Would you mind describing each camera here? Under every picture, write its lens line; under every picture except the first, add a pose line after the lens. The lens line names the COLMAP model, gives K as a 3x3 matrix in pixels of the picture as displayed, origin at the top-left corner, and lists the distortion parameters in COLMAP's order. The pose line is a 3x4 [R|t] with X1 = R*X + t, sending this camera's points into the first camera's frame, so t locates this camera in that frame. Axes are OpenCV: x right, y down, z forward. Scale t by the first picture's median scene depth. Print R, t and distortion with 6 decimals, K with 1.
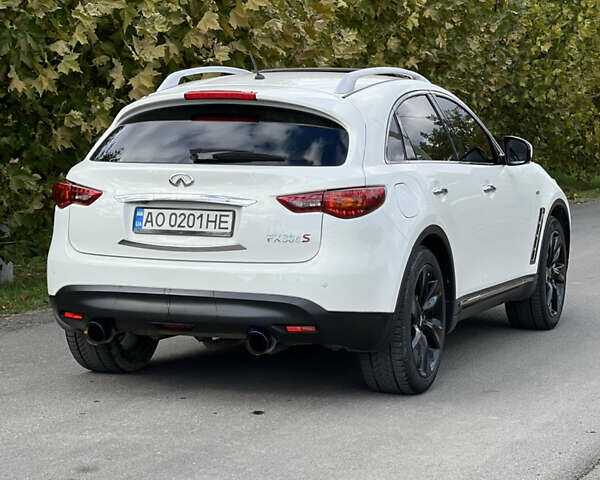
lens RADIAL K [[1826.5, 0, 300.0], [0, 1826.5, 240.0], [0, 0, 1]] dist [-0.707174, 20.830421]
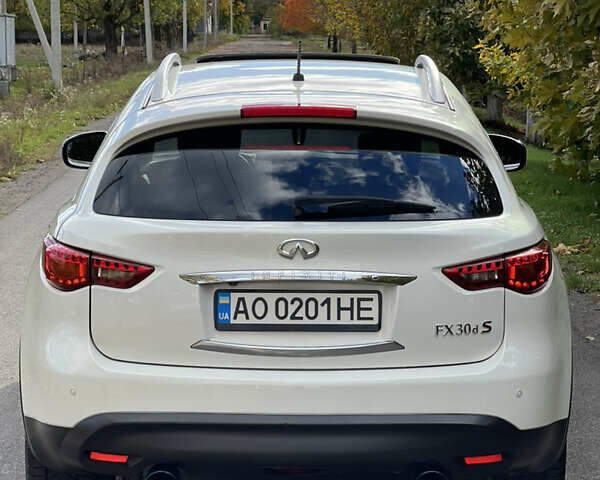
lens RADIAL K [[1826.5, 0, 300.0], [0, 1826.5, 240.0], [0, 0, 1]] dist [-0.707174, 20.830421]
pose [[0.933370, -0.049526, 0.355482, -0.296653], [0.031896, 0.997961, 0.055291, -0.071957], [-0.357496, -0.040268, 0.933046, 0.382368]]
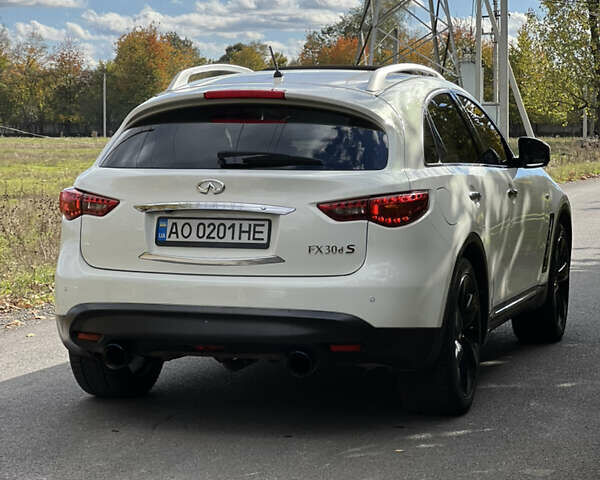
lens RADIAL K [[1826.5, 0, 300.0], [0, 1826.5, 240.0], [0, 0, 1]] dist [-0.707174, 20.830421]
pose [[0.997222, -0.013300, 0.073288, -0.087165], [0.013635, 0.999899, -0.004079, -0.001950], [-0.073226, 0.005067, 0.997302, 0.086623]]
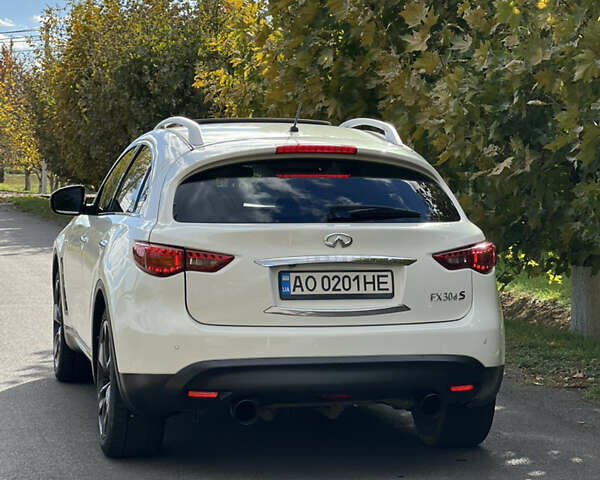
lens RADIAL K [[1826.5, 0, 300.0], [0, 1826.5, 240.0], [0, 0, 1]] dist [-0.707174, 20.830421]
pose [[0.838878, -0.034025, 0.543256, -0.588092], [0.046050, 0.998903, -0.008547, -0.025774], [-0.542369, 0.032187, 0.839524, 0.220457]]
